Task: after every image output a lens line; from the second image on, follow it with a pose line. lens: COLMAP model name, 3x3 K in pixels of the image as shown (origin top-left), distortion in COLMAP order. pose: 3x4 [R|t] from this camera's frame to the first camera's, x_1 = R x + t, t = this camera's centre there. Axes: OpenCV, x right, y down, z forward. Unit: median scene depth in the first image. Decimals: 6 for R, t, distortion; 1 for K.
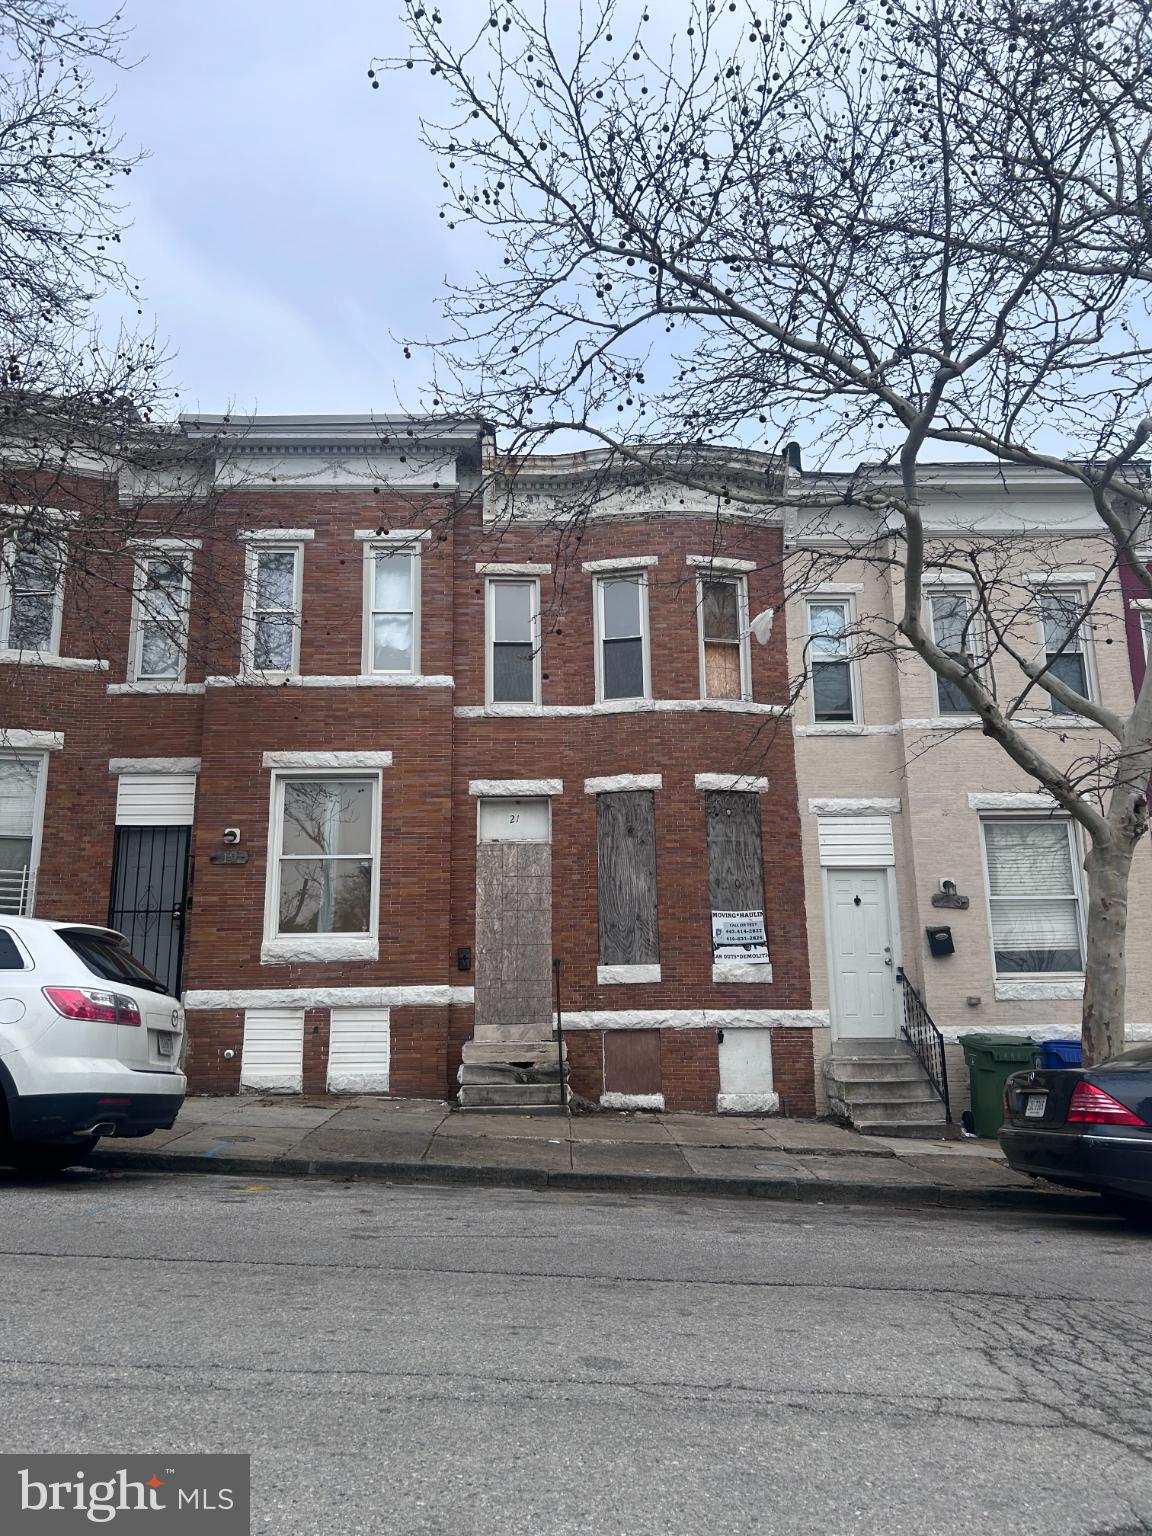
lens RADIAL K [[1143.4, 0, 576.0], [0, 1143.4, 768.0], [0, 0, 1]] dist [0.113299, -0.215715]
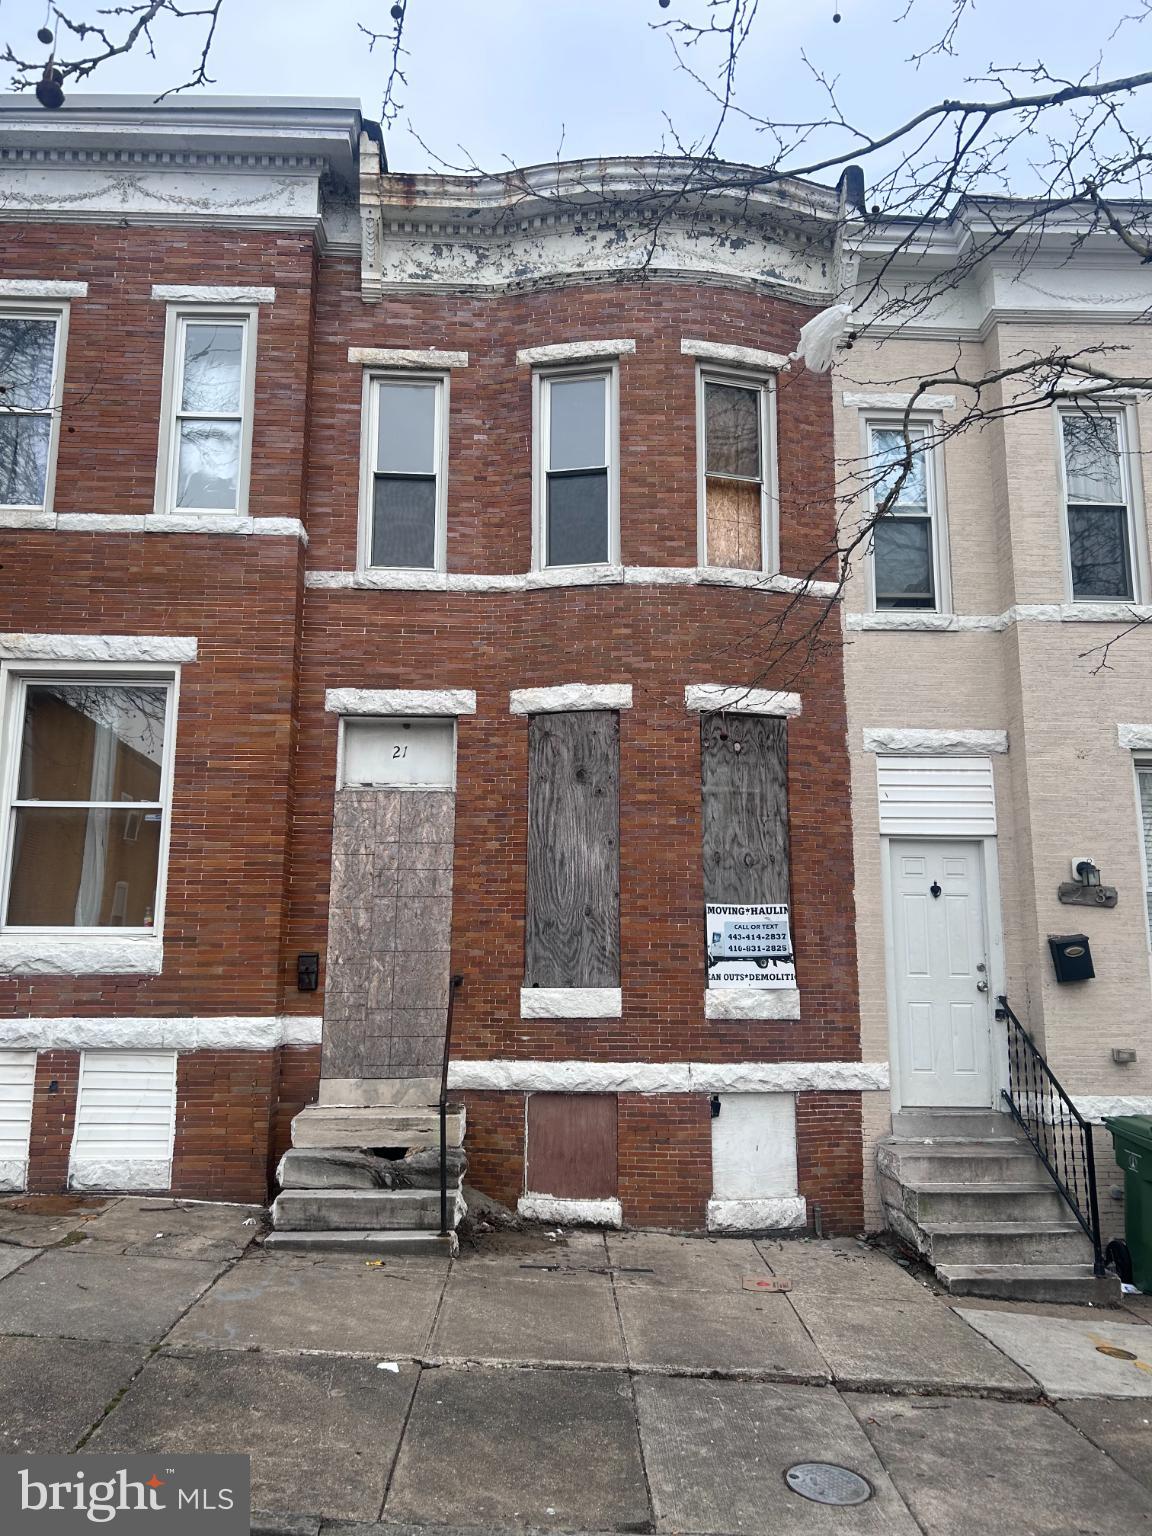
lens RADIAL K [[1143.4, 0, 576.0], [0, 1143.4, 768.0], [0, 0, 1]] dist [0.113299, -0.215715]
pose [[0.999794, 0.020189, 0.002009, 0.043470], [-0.020254, 0.998965, 0.040729, 0.026200], [-0.001184, -0.040761, 0.999168, 0.368975]]
